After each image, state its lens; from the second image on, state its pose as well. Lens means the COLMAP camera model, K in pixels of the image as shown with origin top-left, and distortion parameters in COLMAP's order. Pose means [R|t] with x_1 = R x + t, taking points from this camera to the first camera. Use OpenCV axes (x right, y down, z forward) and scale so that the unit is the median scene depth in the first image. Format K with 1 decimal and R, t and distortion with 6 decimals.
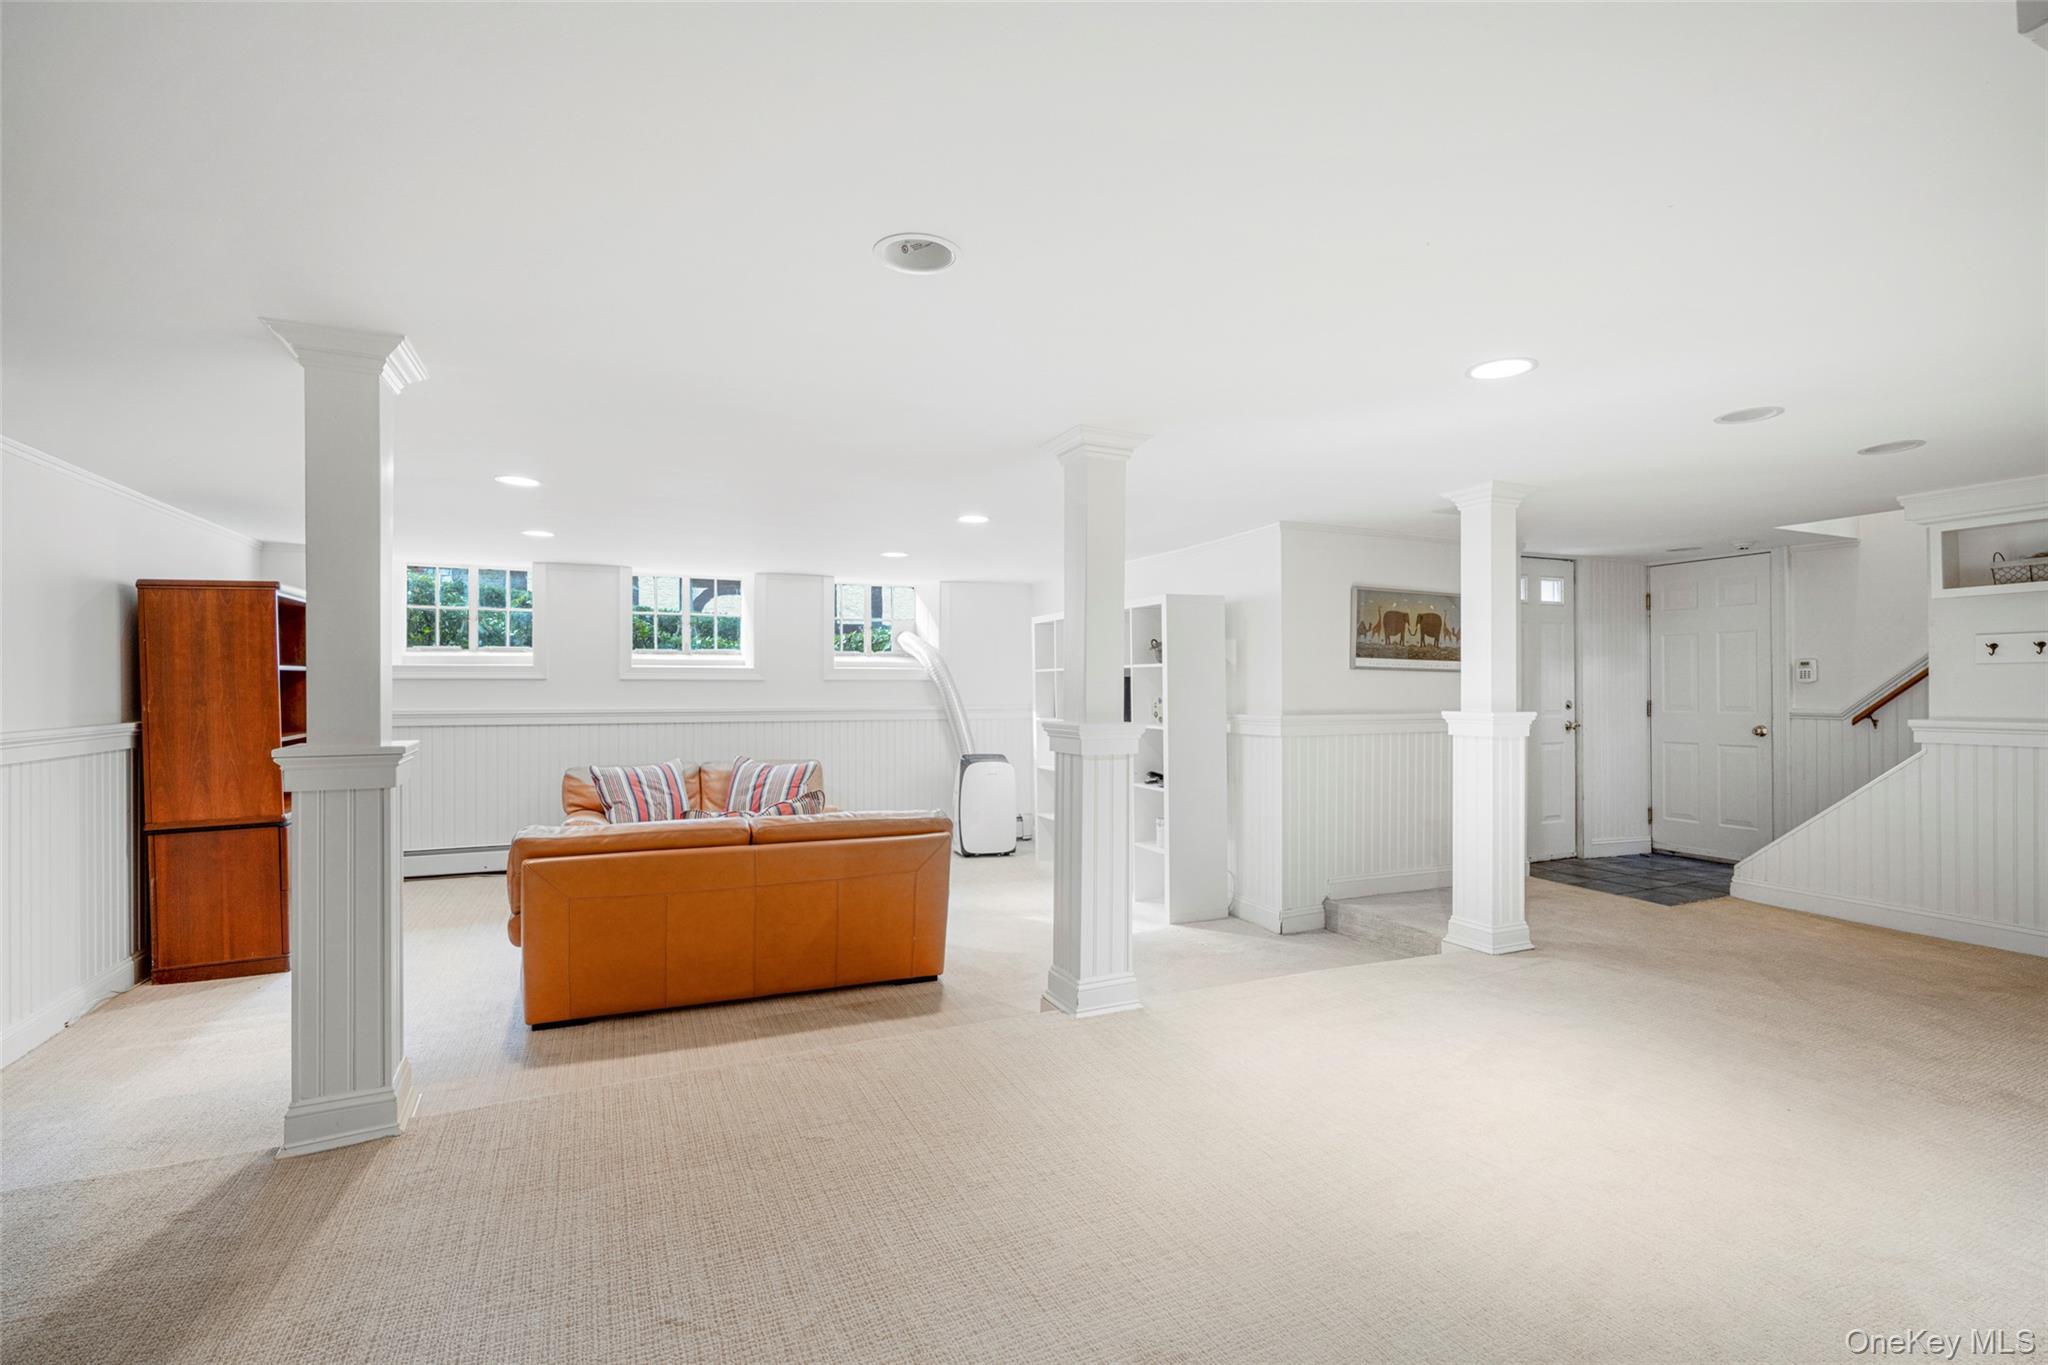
lens RADIAL K [[965.5, 0, 1019.5], [0, 965.5, 687.6], [0, 0, 1]] dist [-0.005457, -0.000171]
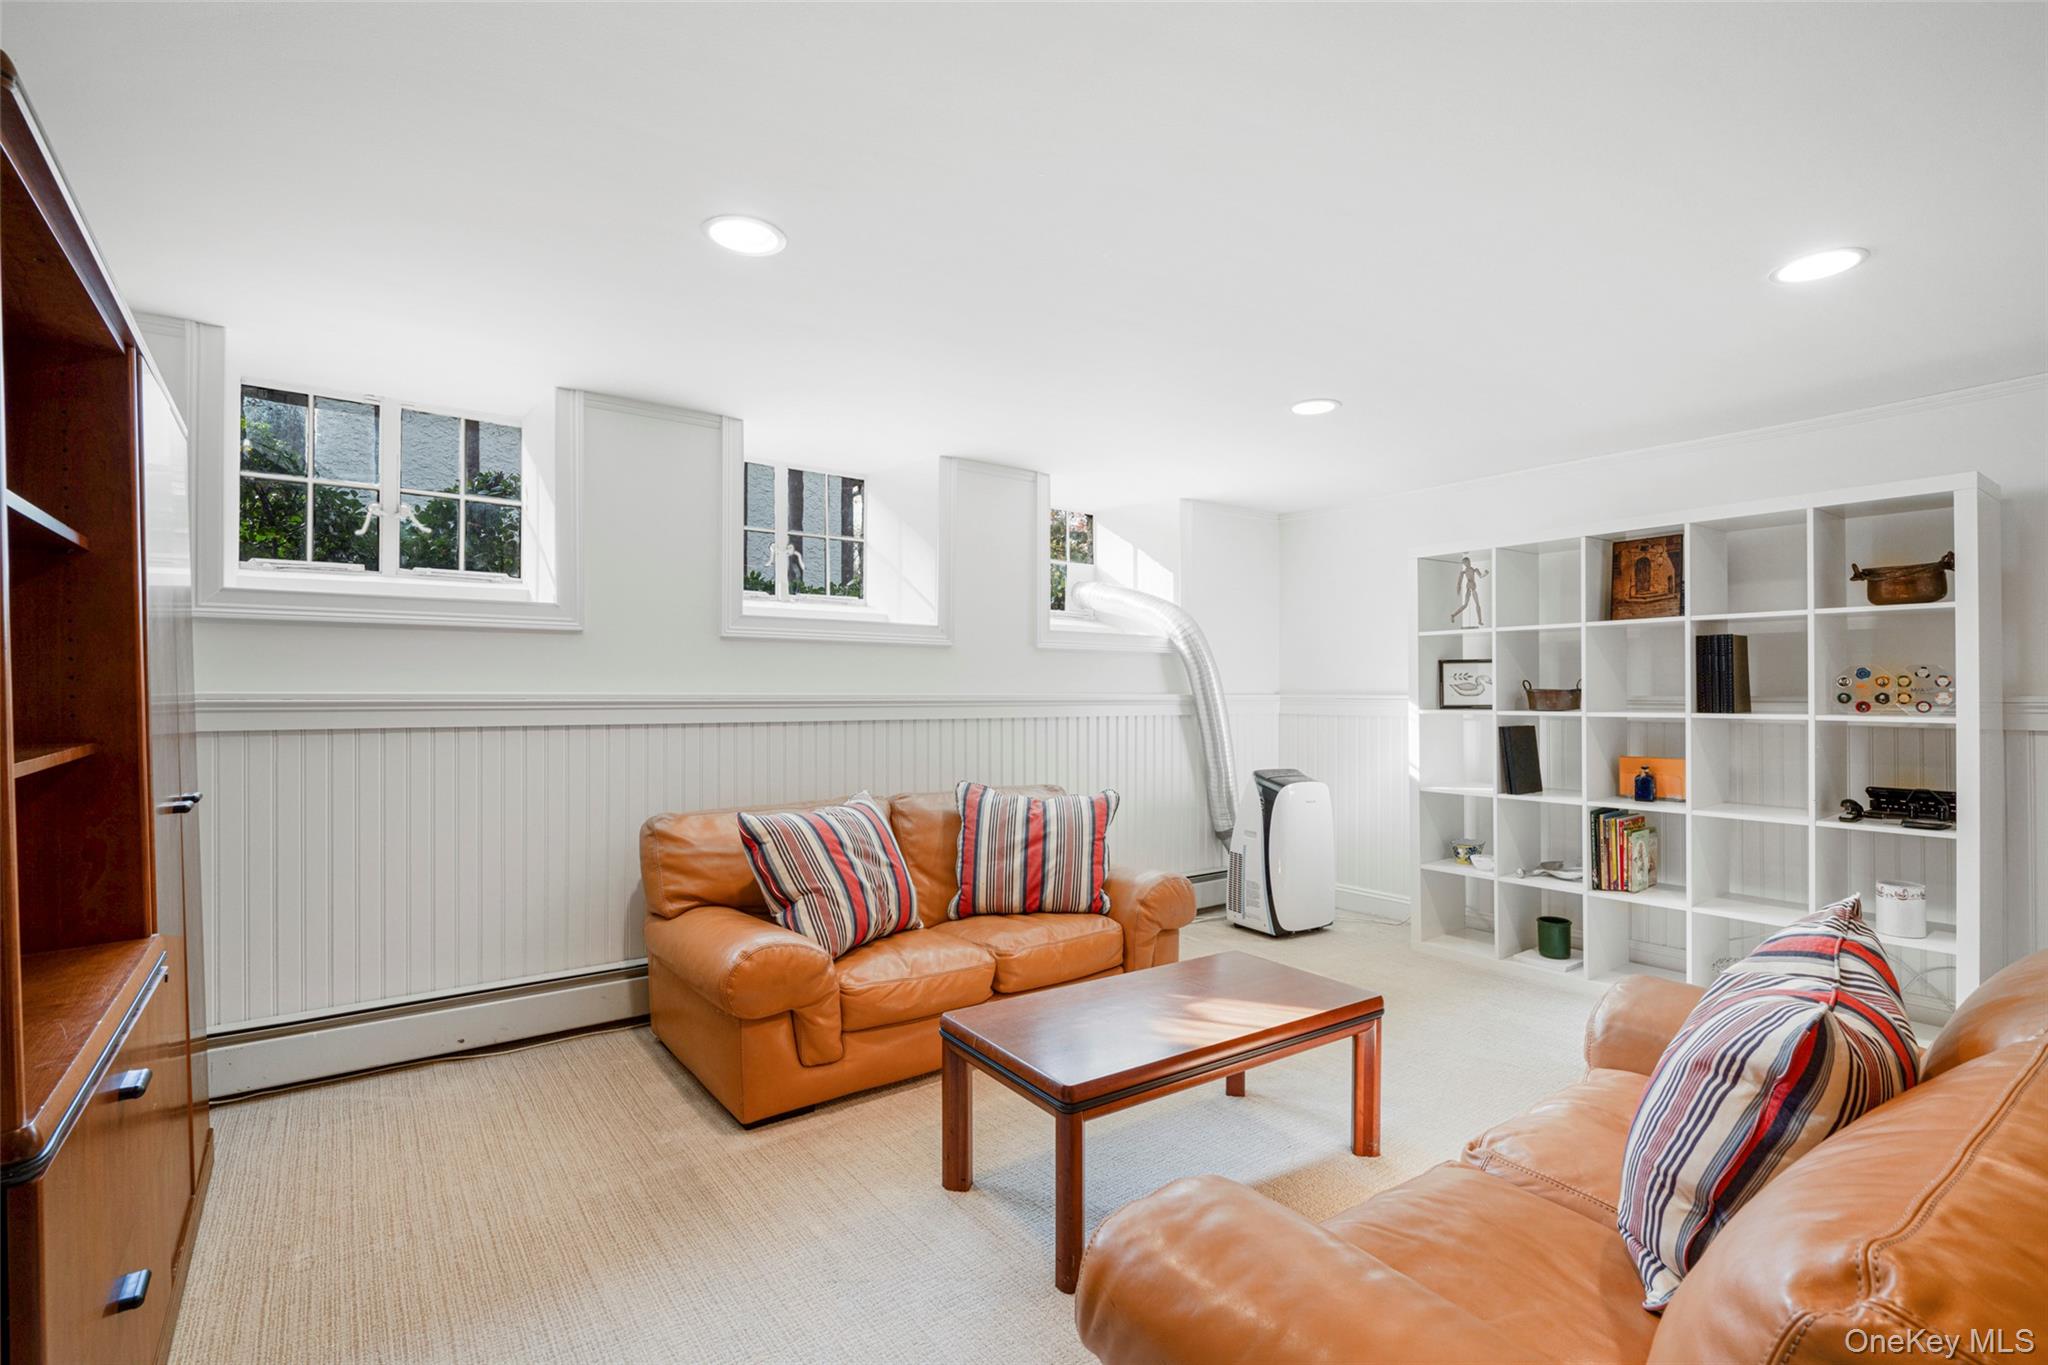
lens RADIAL K [[965.5, 0, 1028.6], [0, 965.5, 684.8], [0, 0, 1]] dist [-0.005457, -0.000171]
pose [[0.972126, 0.004326, 0.234419, -0.382616], [-0.002318, 0.999958, -0.008844, 0.021563], [-0.234447, 0.008054, 0.972096, 0.472604]]
